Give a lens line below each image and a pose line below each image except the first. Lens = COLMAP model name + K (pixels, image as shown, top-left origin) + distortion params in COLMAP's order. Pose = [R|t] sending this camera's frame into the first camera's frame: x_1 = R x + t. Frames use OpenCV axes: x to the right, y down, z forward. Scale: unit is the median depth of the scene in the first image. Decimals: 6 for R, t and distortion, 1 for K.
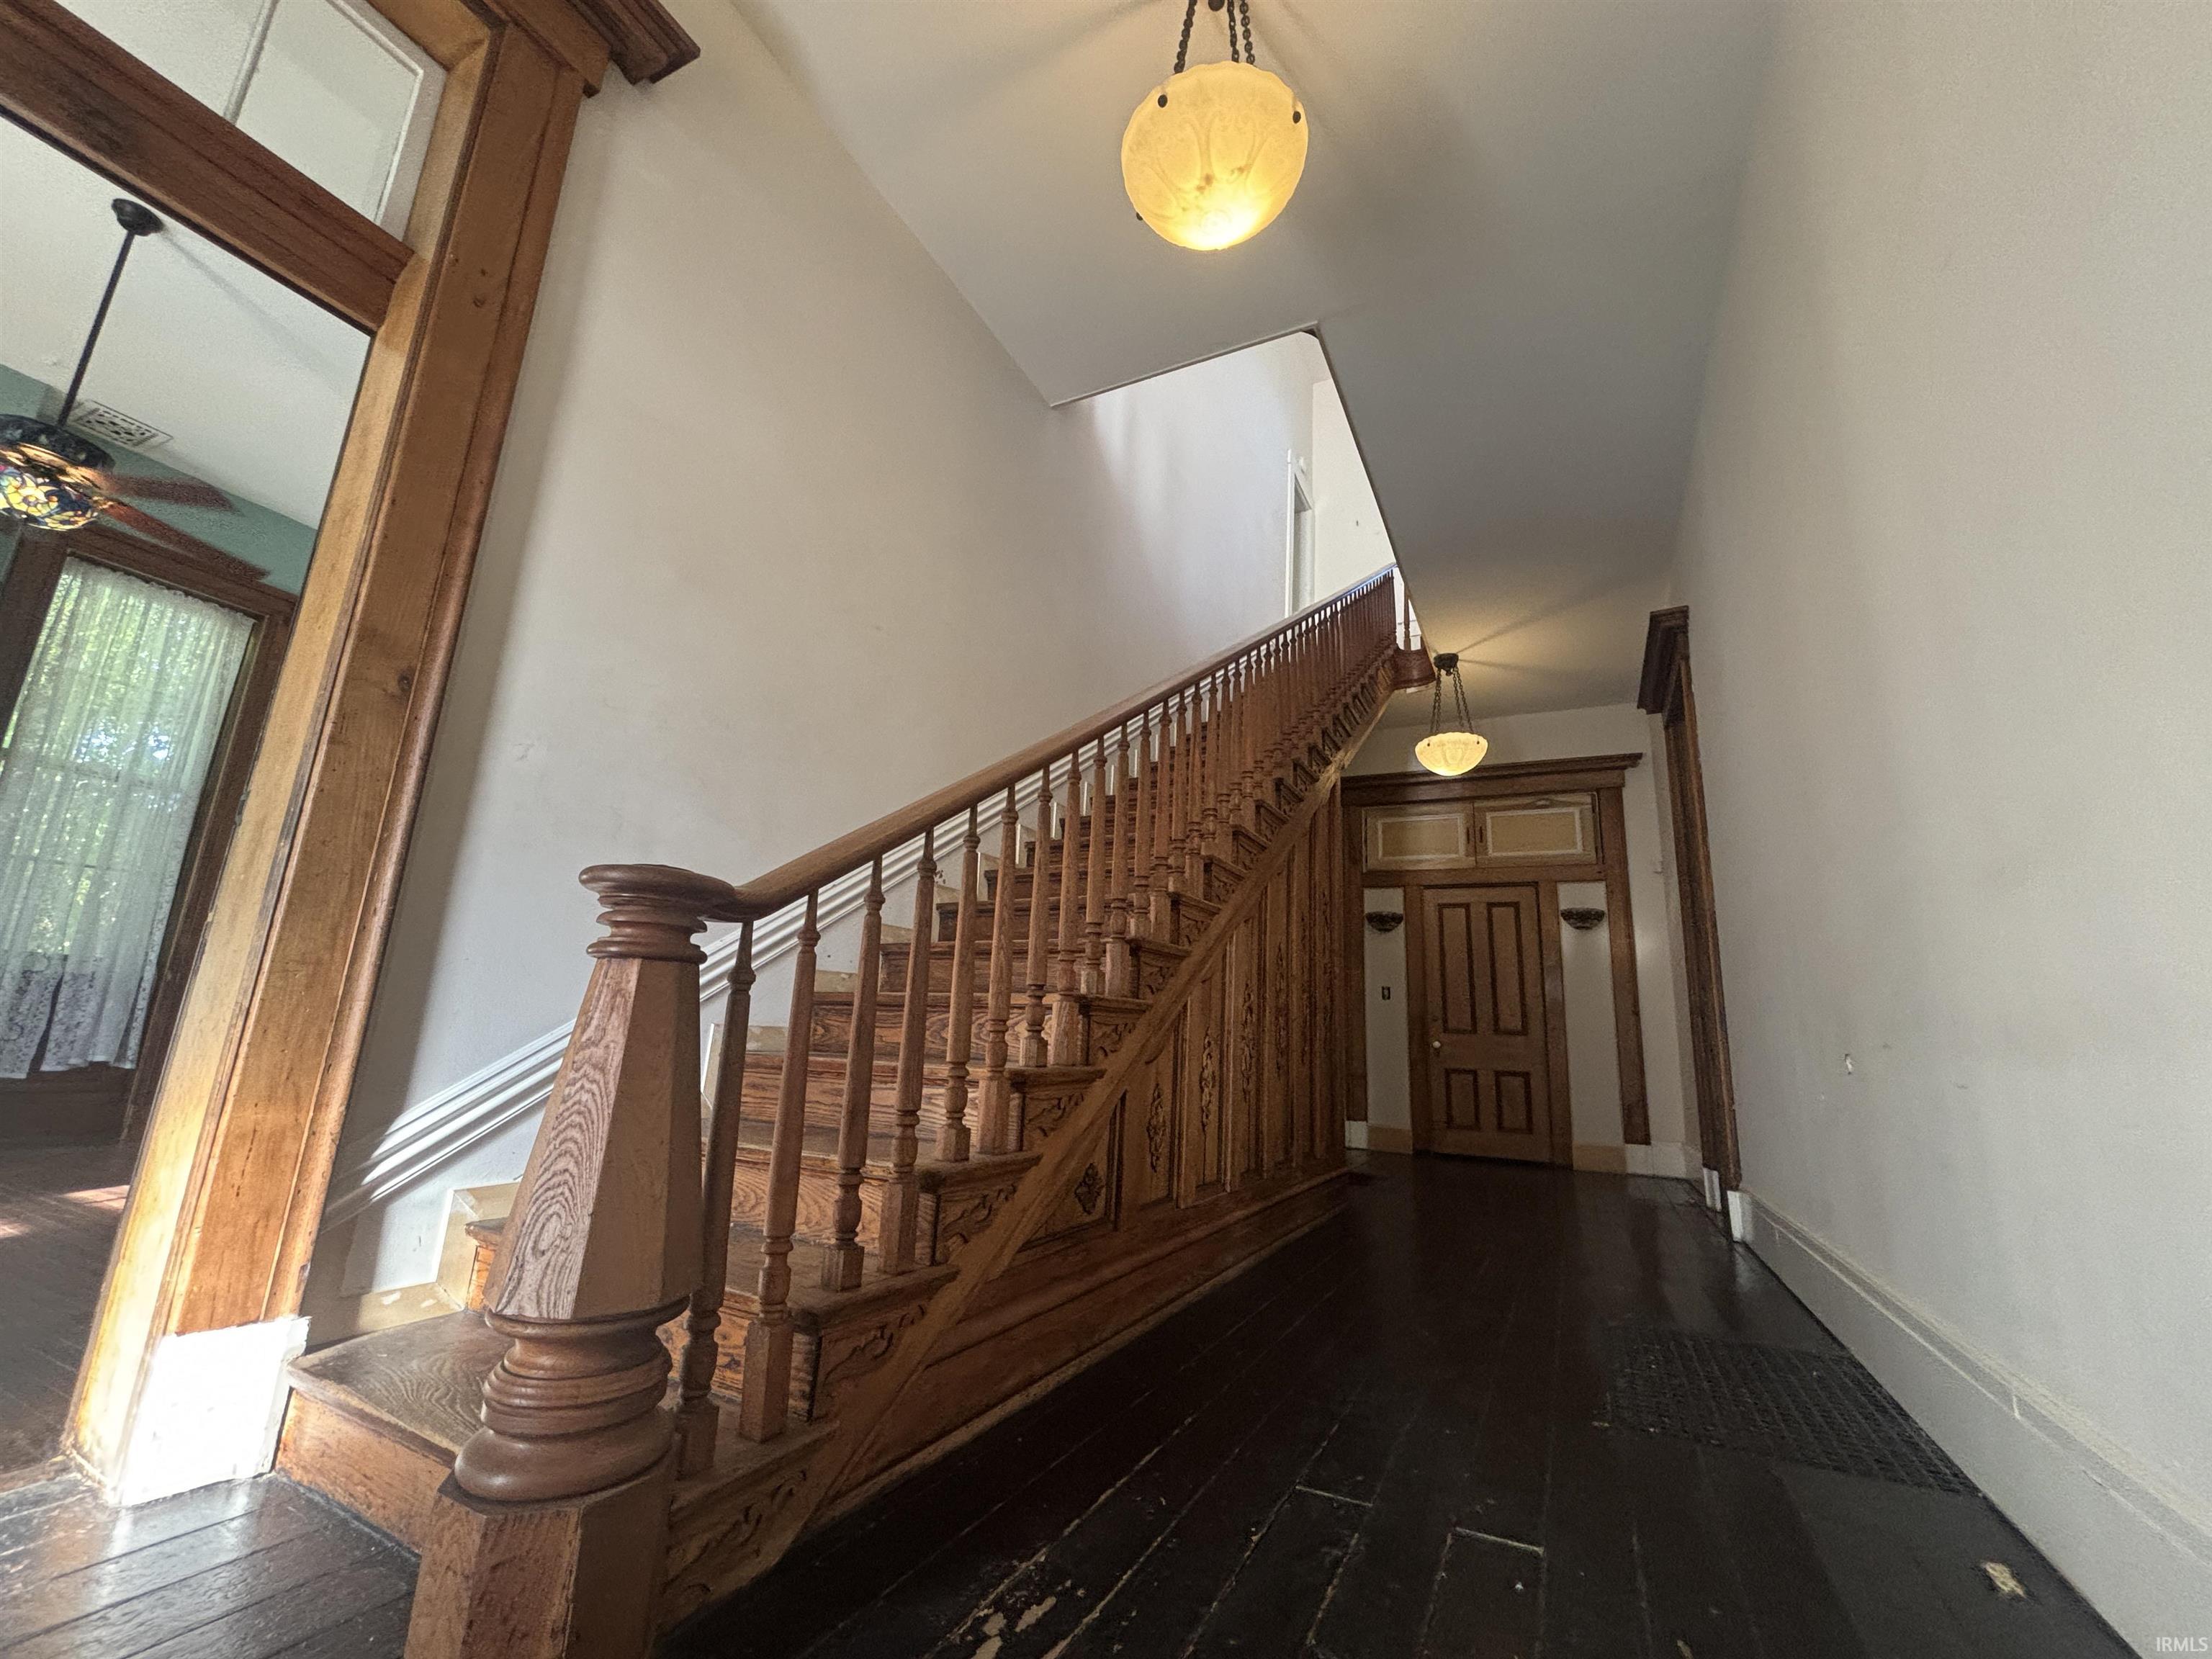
lens RADIAL K [[876.9, 0, 1158.0], [0, 876.9, 834.3], [0, 0, 1]] dist [-0.002215, -0.000005]
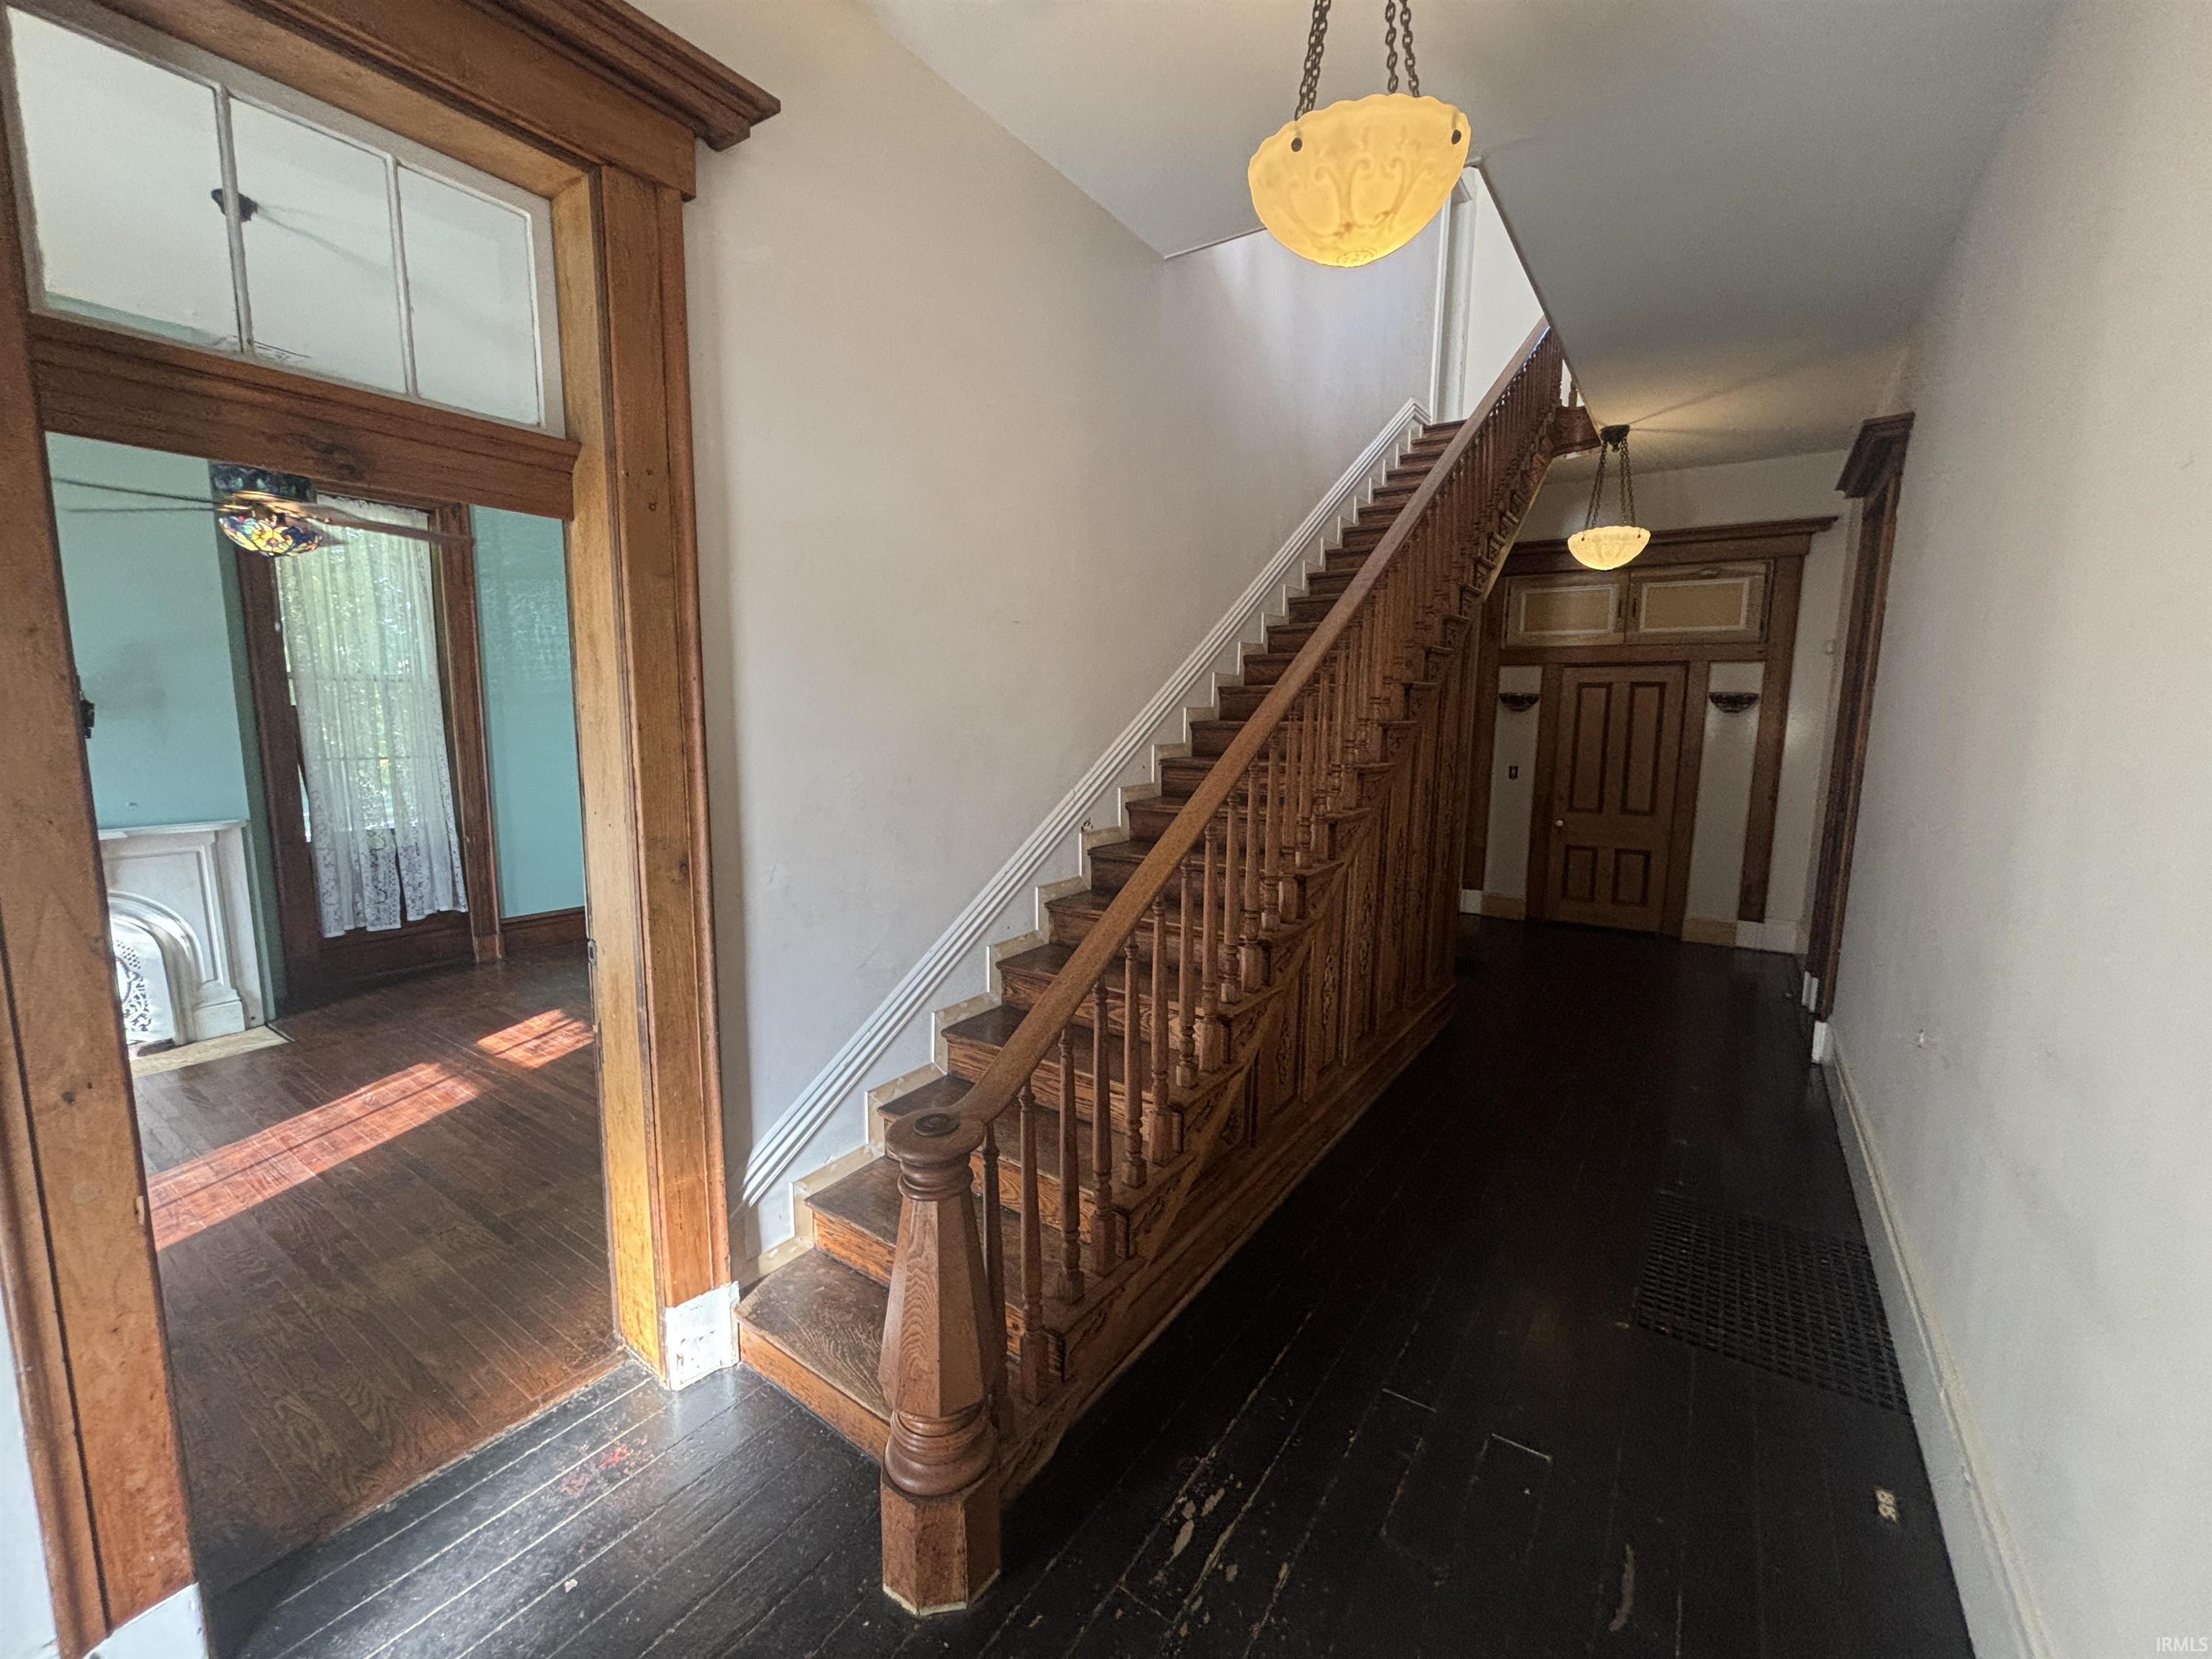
lens RADIAL K [[895.1, 0, 1167.2], [0, 895.1, 831.7], [0, 0, 1]] dist [-0.022570, 0.011842]
pose [[0.991976, 0.001648, -0.126419, -0.004784], [0.042752, 0.936643, 0.347667, -0.249466], [0.118982, -0.350282, 0.929056, -0.032938]]
